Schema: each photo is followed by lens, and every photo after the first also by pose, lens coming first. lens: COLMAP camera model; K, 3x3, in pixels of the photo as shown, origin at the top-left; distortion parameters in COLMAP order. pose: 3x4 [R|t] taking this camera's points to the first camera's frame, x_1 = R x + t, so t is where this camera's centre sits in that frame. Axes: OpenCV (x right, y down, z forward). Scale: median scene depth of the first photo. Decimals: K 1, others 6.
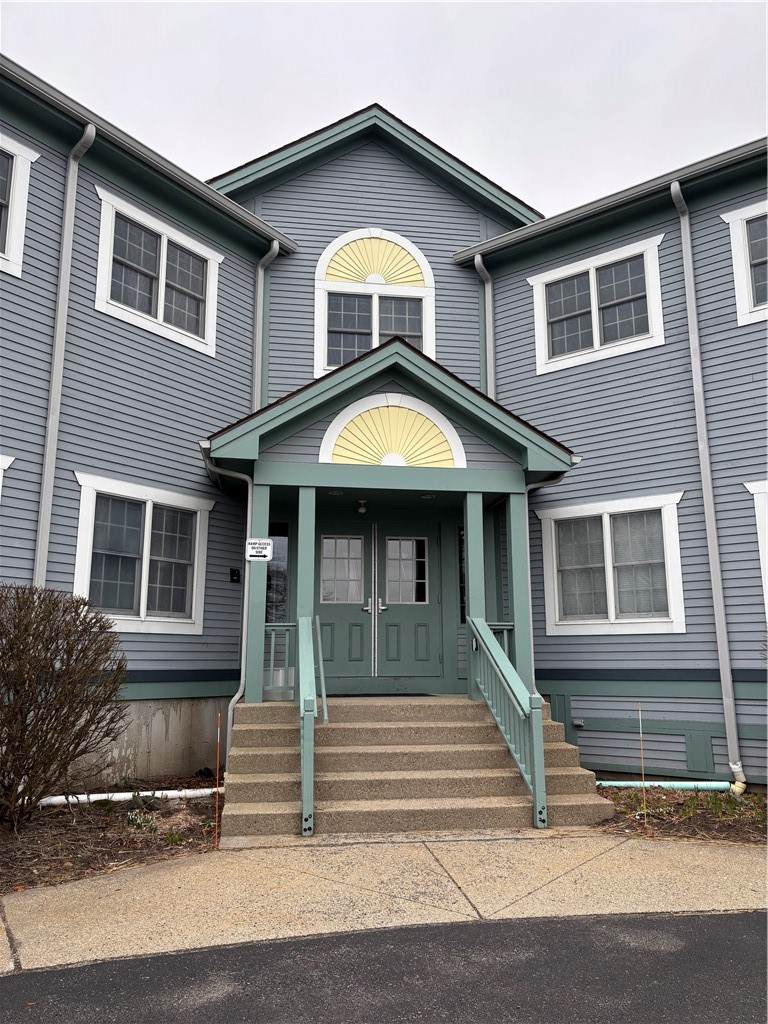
lens RADIAL K [[778.8, 0, 383.1], [0, 778.8, 509.6], [0, 0, 1]] dist [0.008756, 0.000033]
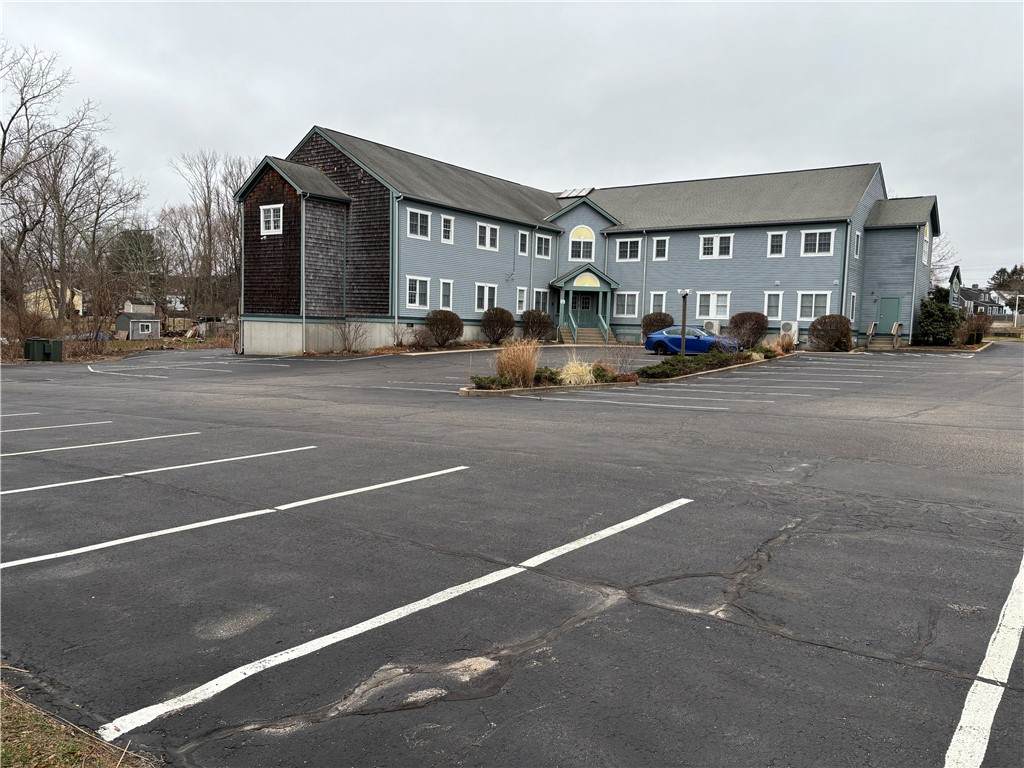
lens RADIAL K [[778.8, 0, 508.6], [0, 778.8, 385.3], [0, 0, 1]] dist [0.008756, 0.000033]
pose [[0.999375, 0.029912, 0.018819, -0.598746], [-0.034082, 0.956574, 0.289491, -0.928914], [-0.009342, -0.289951, 0.956996, -4.303395]]
